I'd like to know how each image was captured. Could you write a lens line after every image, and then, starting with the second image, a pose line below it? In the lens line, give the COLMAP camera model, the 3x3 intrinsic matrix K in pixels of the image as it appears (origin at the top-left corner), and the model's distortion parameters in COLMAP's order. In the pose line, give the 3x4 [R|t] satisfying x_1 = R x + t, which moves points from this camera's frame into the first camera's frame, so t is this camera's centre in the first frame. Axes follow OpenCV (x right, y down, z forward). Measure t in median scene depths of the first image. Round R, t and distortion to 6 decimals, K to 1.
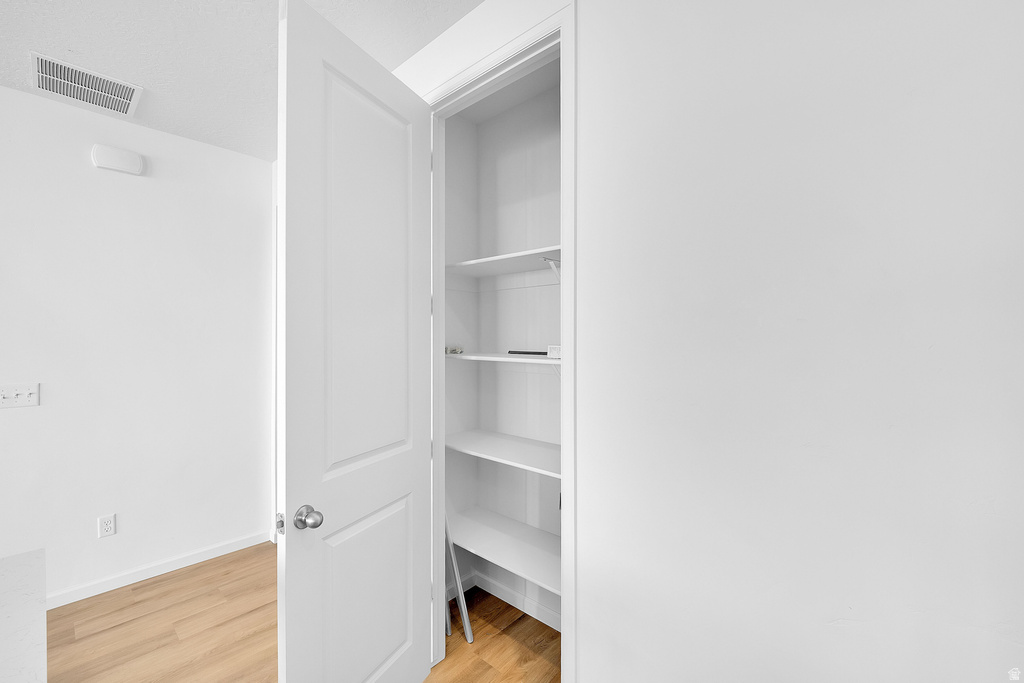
lens RADIAL K [[421.3, 0, 515.2], [0, 421.3, 340.5], [0, 0, 1]] dist [-0.011592, -0.000341]
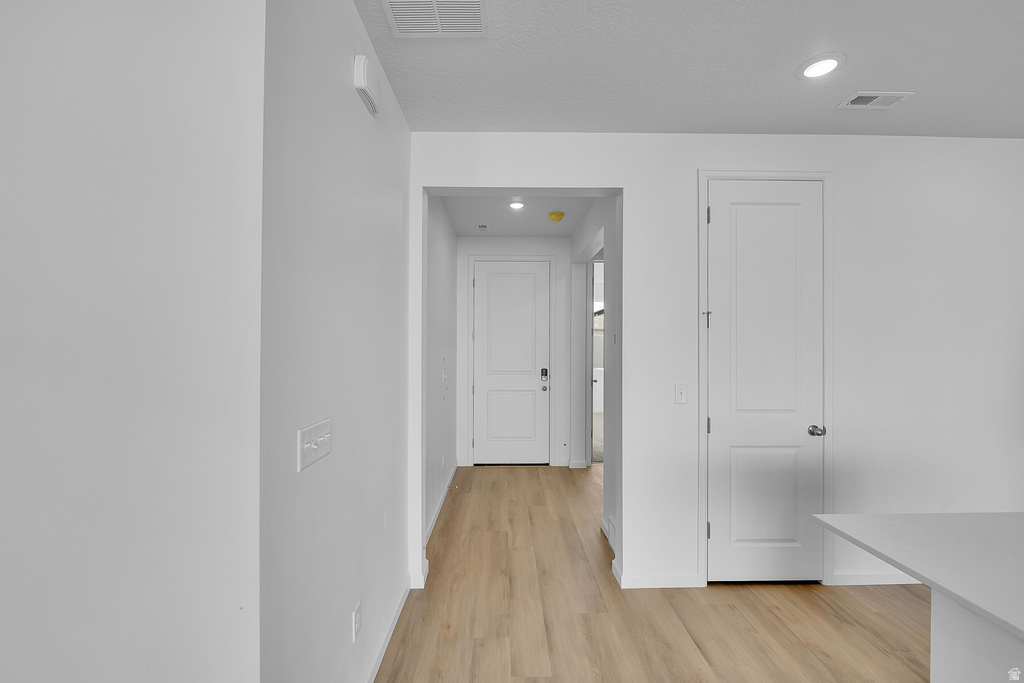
lens RADIAL K [[421.3, 0, 515.2], [0, 421.3, 340.5], [0, 0, 1]] dist [-0.011592, -0.000341]
pose [[0.737738, 0.004863, 0.675069, -1.285032], [0.002234, 0.999951, -0.009644, -0.001426], [-0.675083, 0.008623, 0.737691, 0.325020]]
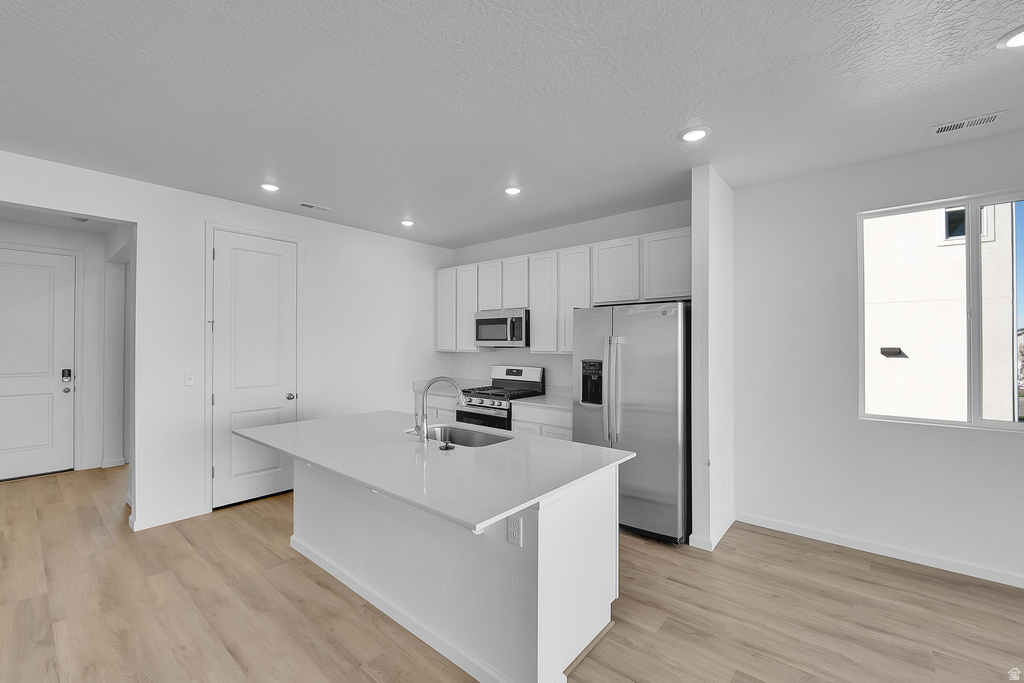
lens RADIAL K [[426.3, 0, 505.1], [0, 426.3, 339.7], [0, 0, 1]] dist [-0.010173, -0.000143]
pose [[-0.008444, 0.005466, 0.999949, -1.771471], [0.003188, 0.999980, -0.005439, -0.002671], [-0.999959, 0.003142, -0.008461, -0.282898]]
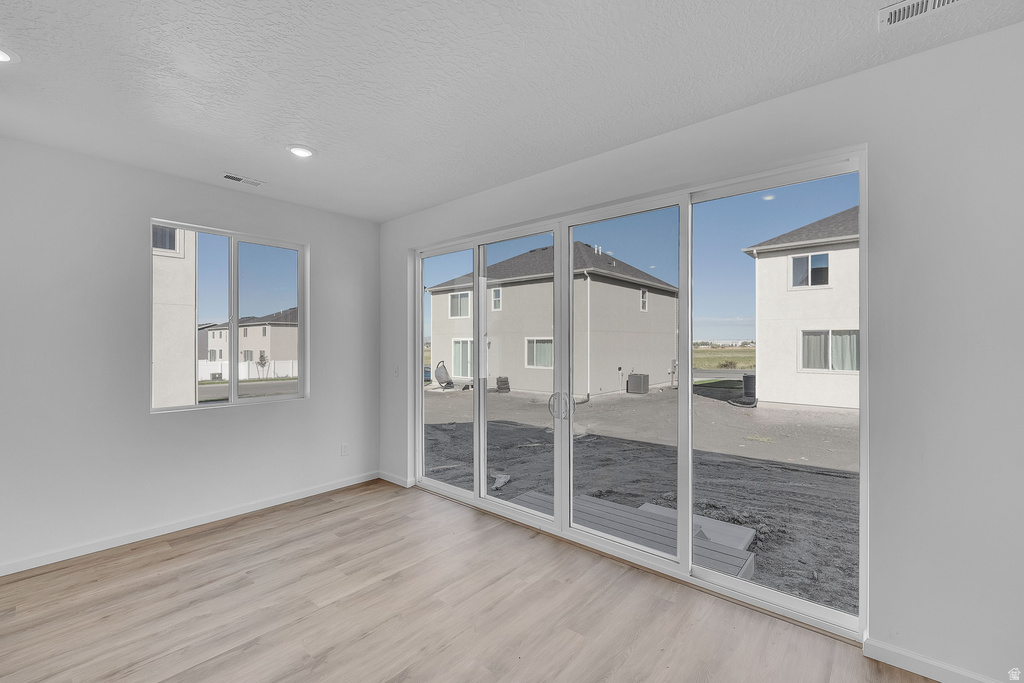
lens RADIAL K [[423.2, 0, 512.0], [0, 423.2, 341.5], [0, 0, 1]] dist [-0.014174, -0.000407]
pose [[-0.999907, -0.004655, 0.012806, -1.645598], [-0.004652, 0.999989, 0.000299, -0.003750], [-0.012808, 0.000239, -0.999918, 0.004882]]
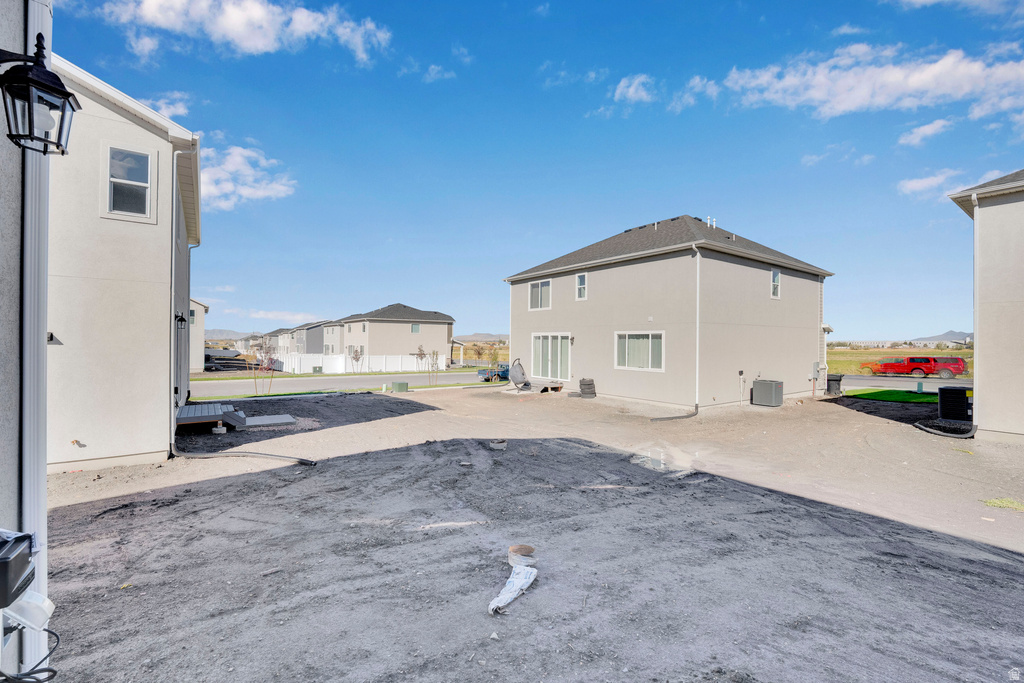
lens RADIAL K [[421.3, 0, 515.2], [0, 421.3, 340.5], [0, 0, 1]] dist [-0.011592, -0.000341]
pose [[-0.969950, -0.012417, 0.242989, -1.931202], [-0.011887, 0.999923, 0.003649, 0.064999], [-0.243015, 0.000651, -0.970022, -1.586840]]
